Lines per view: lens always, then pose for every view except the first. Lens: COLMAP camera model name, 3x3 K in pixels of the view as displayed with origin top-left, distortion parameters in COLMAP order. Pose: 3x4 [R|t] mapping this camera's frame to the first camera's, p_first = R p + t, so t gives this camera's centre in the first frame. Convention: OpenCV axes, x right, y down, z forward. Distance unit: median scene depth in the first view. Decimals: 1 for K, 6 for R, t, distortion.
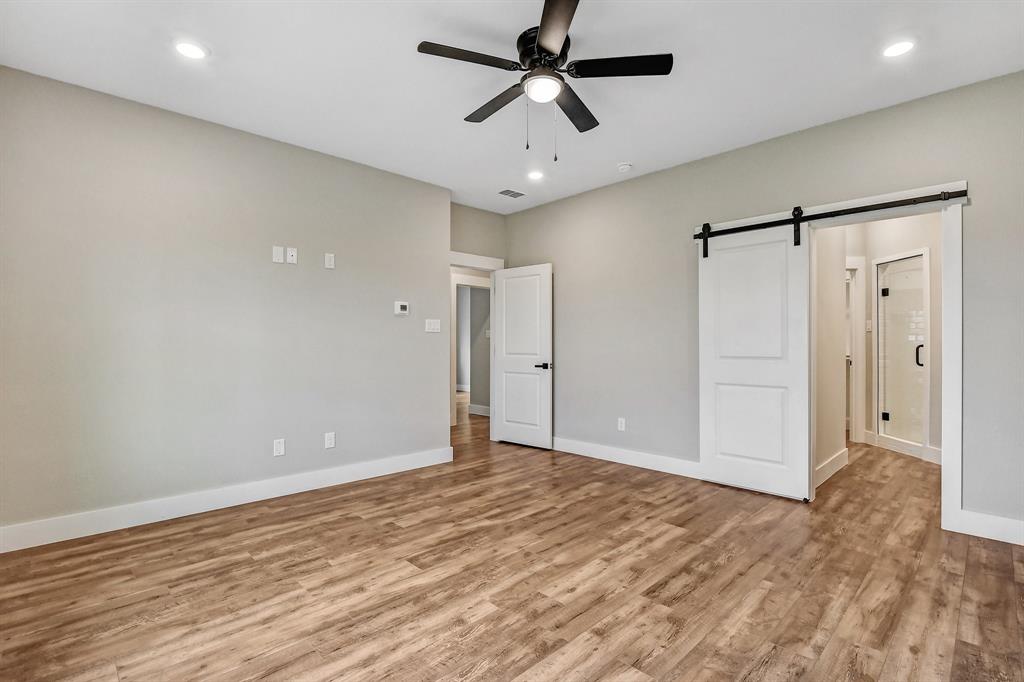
lens RADIAL K [[470.3, 0, 523.0], [0, 470.3, 340.8], [0, 0, 1]] dist [-0.007272, -0.004495]
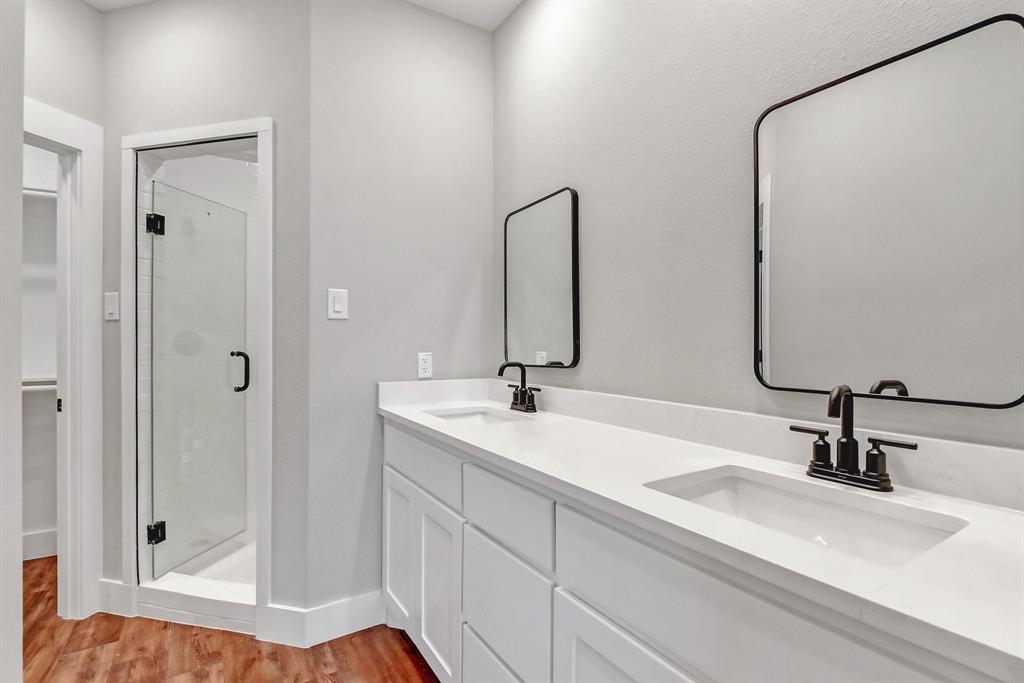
lens RADIAL K [[470.3, 0, 510.3], [0, 470.3, 343.7], [0, 0, 1]] dist [-0.007272, -0.004495]
pose [[0.199903, 0.002211, 0.979813, 0.437765], [-0.001315, 0.999997, -0.001989, -0.000422], [-0.979815, -0.000891, 0.199905, 0.614057]]
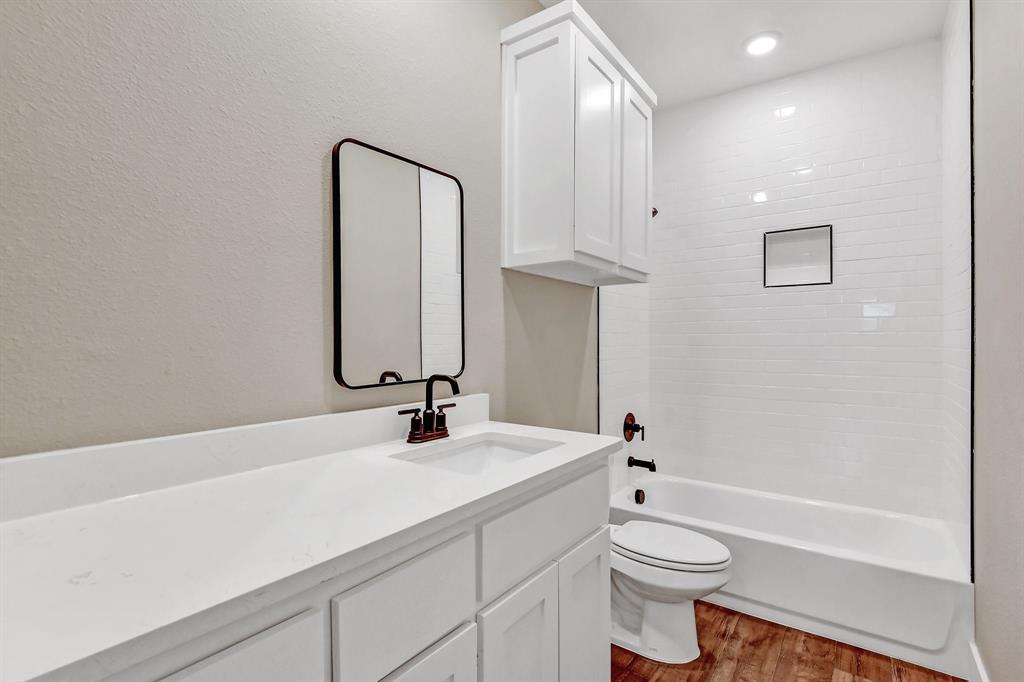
lens RADIAL K [[470.3, 0, 506.4], [0, 470.3, 346.0], [0, 0, 1]] dist [-0.007272, -0.004495]
pose [[-0.985558, 0.000478, -0.169336, 1.338884], [0.000968, 0.999996, -0.002812, -0.002200], [0.169334, -0.002935, -0.985554, 1.431637]]
